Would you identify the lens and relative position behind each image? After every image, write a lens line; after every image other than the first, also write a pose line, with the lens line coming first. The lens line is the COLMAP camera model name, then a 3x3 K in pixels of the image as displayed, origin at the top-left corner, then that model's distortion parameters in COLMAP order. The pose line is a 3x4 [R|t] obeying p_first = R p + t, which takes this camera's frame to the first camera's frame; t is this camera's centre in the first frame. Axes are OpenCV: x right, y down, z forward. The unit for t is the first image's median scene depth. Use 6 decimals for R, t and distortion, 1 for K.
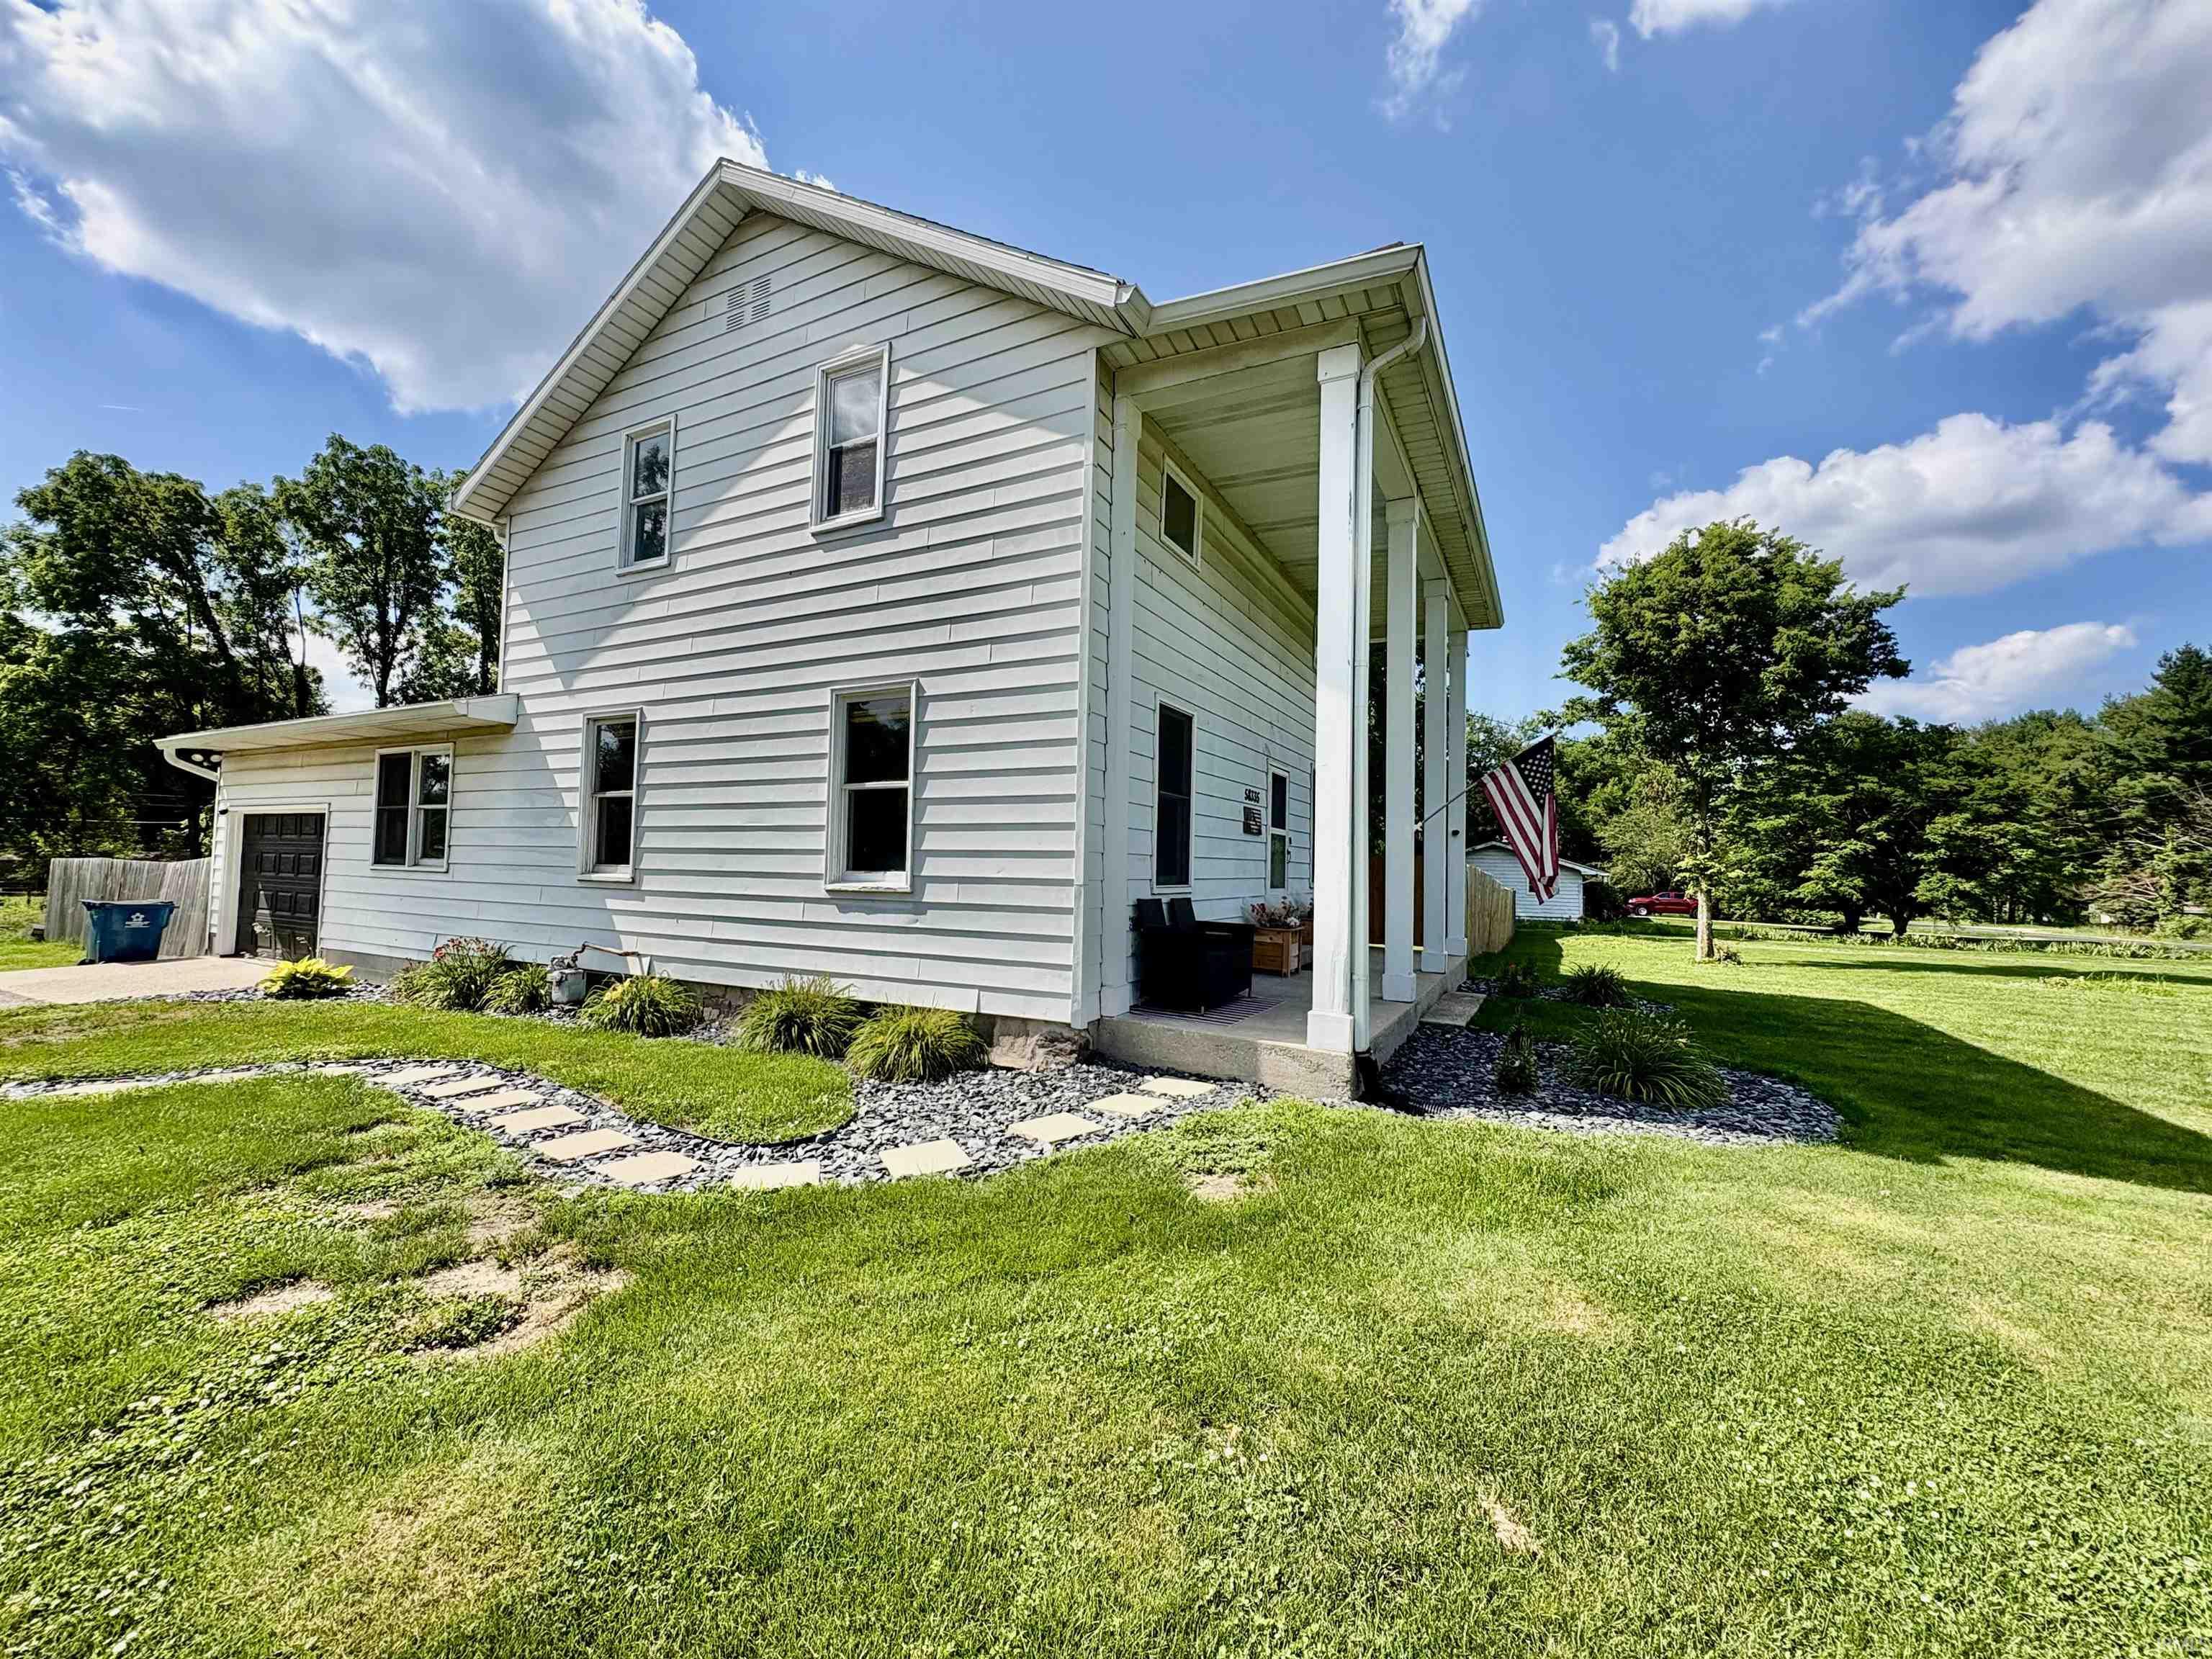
lens RADIAL K [[884.3, 0, 1105.4], [0, 884.3, 828.6], [0, 0, 1]] dist [0.001201, 0.000068]
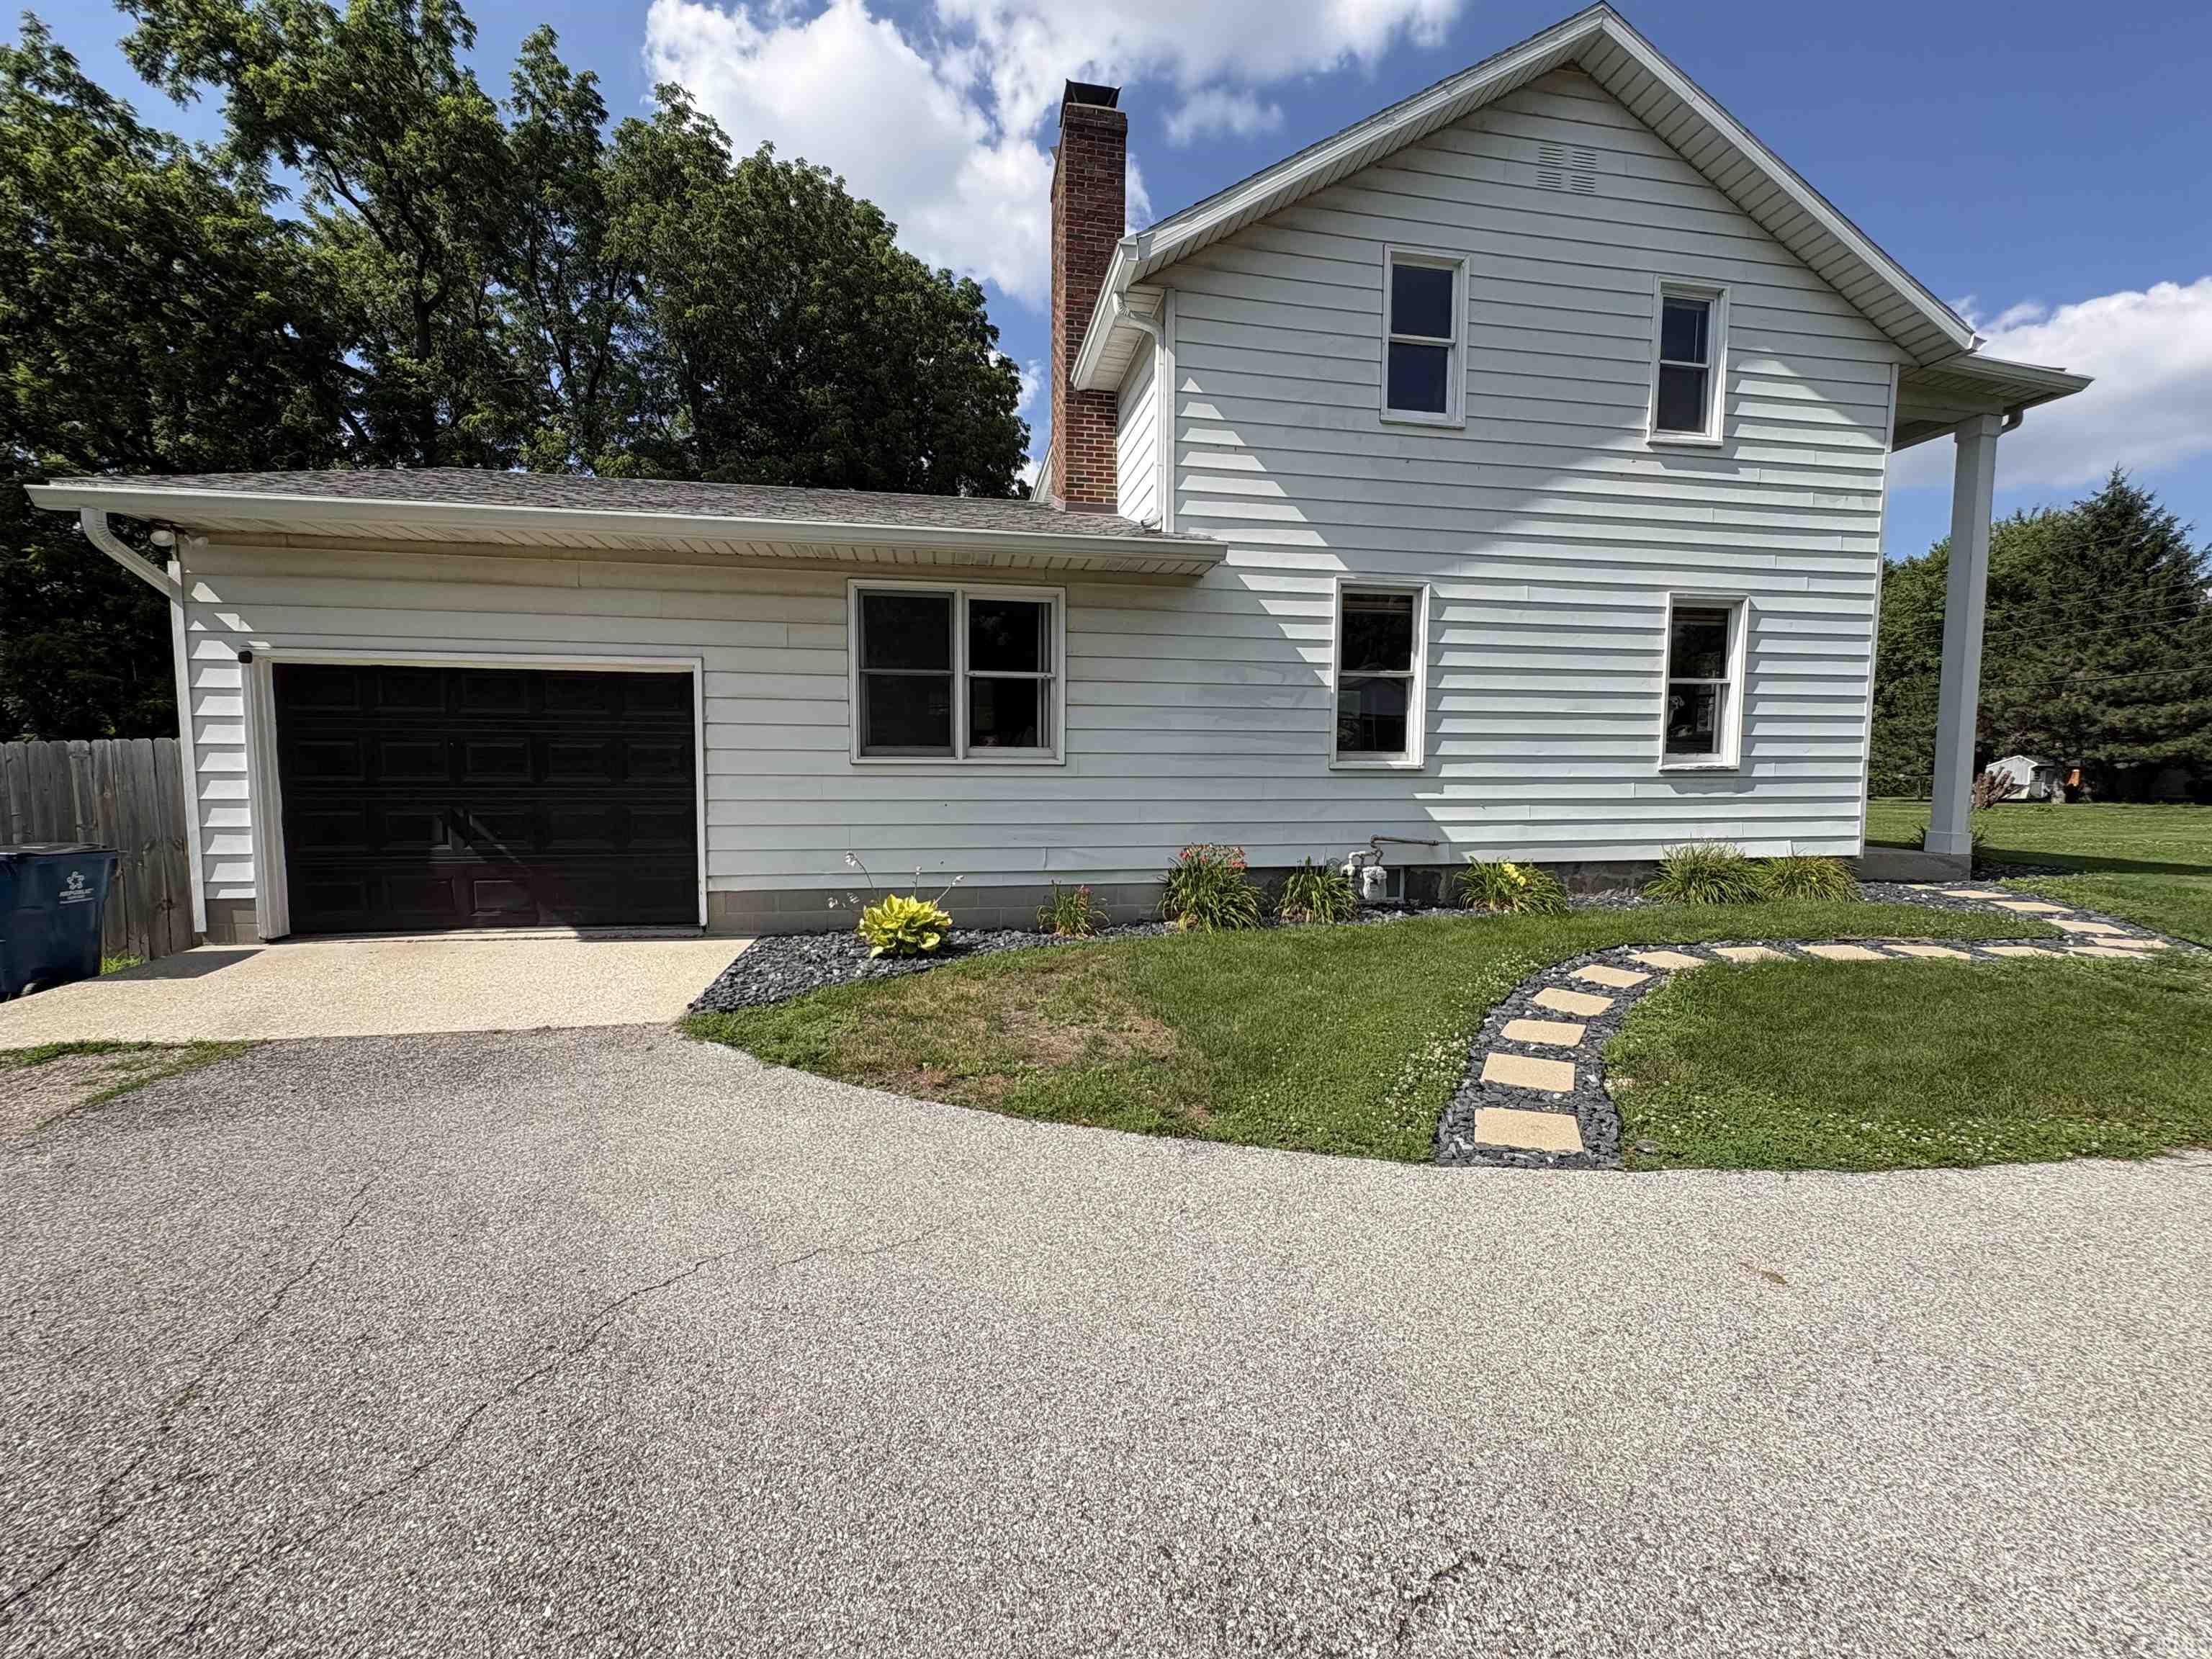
lens RADIAL K [[884.3, 0, 1105.4], [0, 884.3, 828.6], [0, 0, 1]] dist [0.001201, 0.000068]
pose [[0.789518, -0.060101, 0.610778, -1.341972], [-0.015585, 0.992909, 0.117849, 0.016080], [-0.613530, -0.102563, 0.782983, 0.444228]]
